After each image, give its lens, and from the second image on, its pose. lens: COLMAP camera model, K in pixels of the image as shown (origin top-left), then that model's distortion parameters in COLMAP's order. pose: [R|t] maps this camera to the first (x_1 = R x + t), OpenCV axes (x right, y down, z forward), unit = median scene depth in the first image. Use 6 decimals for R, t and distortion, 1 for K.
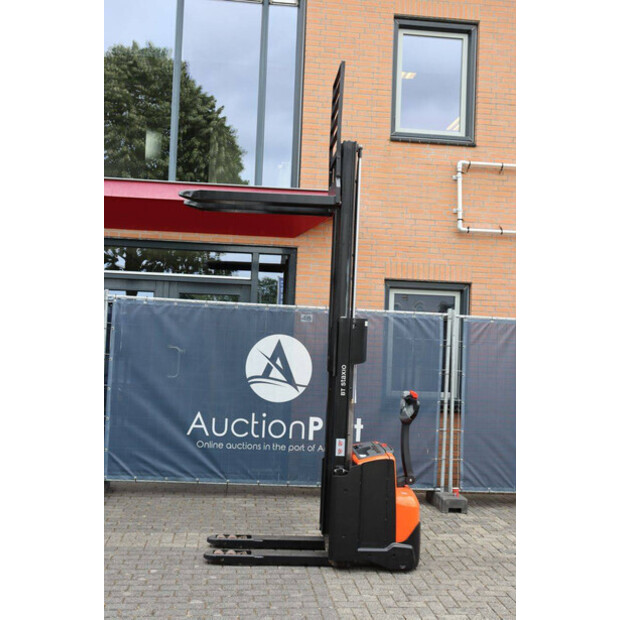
lens RADIAL K [[718.2, 0, 307.8], [0, 718.2, 306.3], [0, 0, 1]] dist [0.010068, 0.000000]
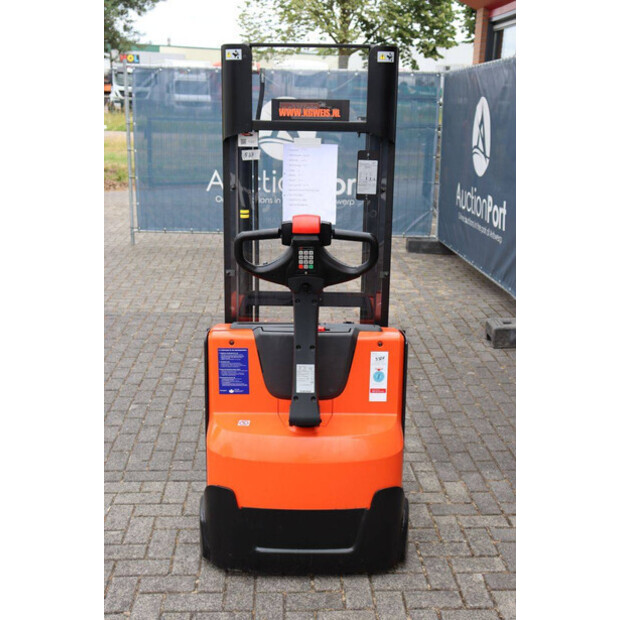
lens RADIAL K [[781.6, 0, 307.1], [0, 781.6, 305.7], [0, 0, 1]] dist [0.033899, 0.000000]
pose [[-0.073056, 0.214501, -0.973988, 0.459243], [0.013899, 0.976722, 0.214060, 0.056441], [0.997231, 0.002101, -0.074337, 0.806522]]
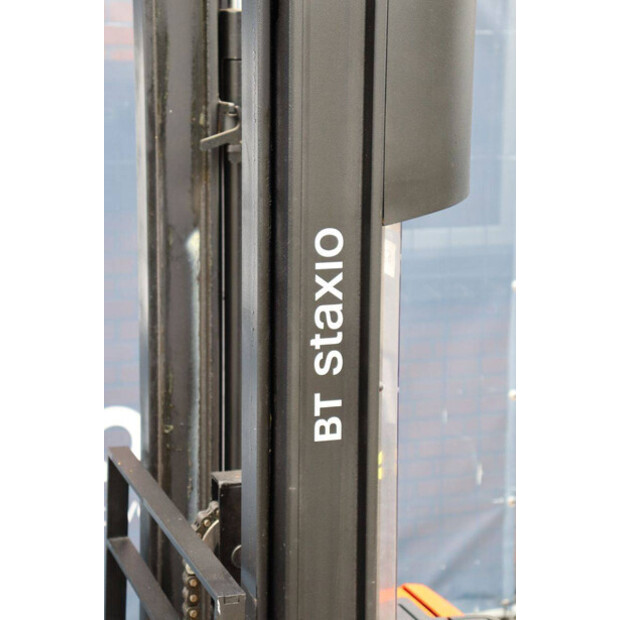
lens RADIAL K [[1431.8, 0, 310.1], [0, 1431.8, 309.4], [0, 0, 1]] dist [0.602081, 0.000000]
pose [[0.966975, -0.077851, 0.242689, -0.015491], [0.022959, 0.974943, 0.221268, 0.026477], [-0.253833, -0.208389, 0.944533, 0.542430]]
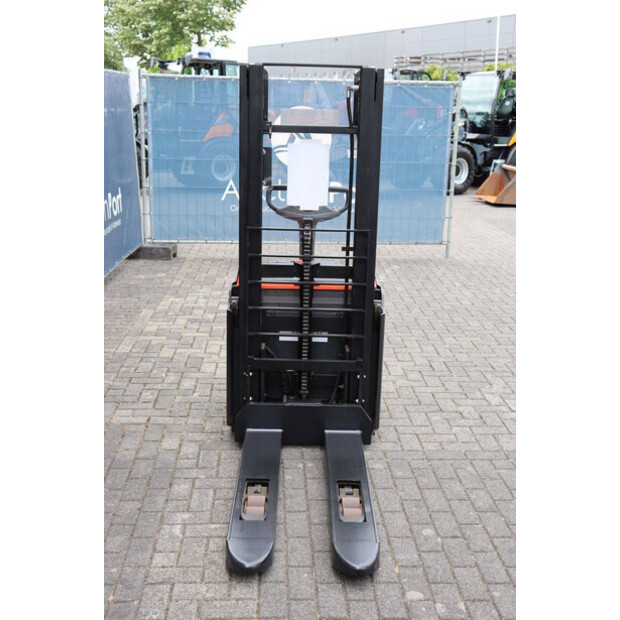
lens RADIAL K [[781.6, 0, 307.3], [0, 781.6, 303.6], [0, 0, 1]] dist [0.033899, 0.000000]
pose [[0.068519, -0.283834, 0.956422, -0.482903], [-0.053766, 0.956231, 0.287630, 0.013006], [-0.996200, -0.071131, 0.050259, 0.745392]]
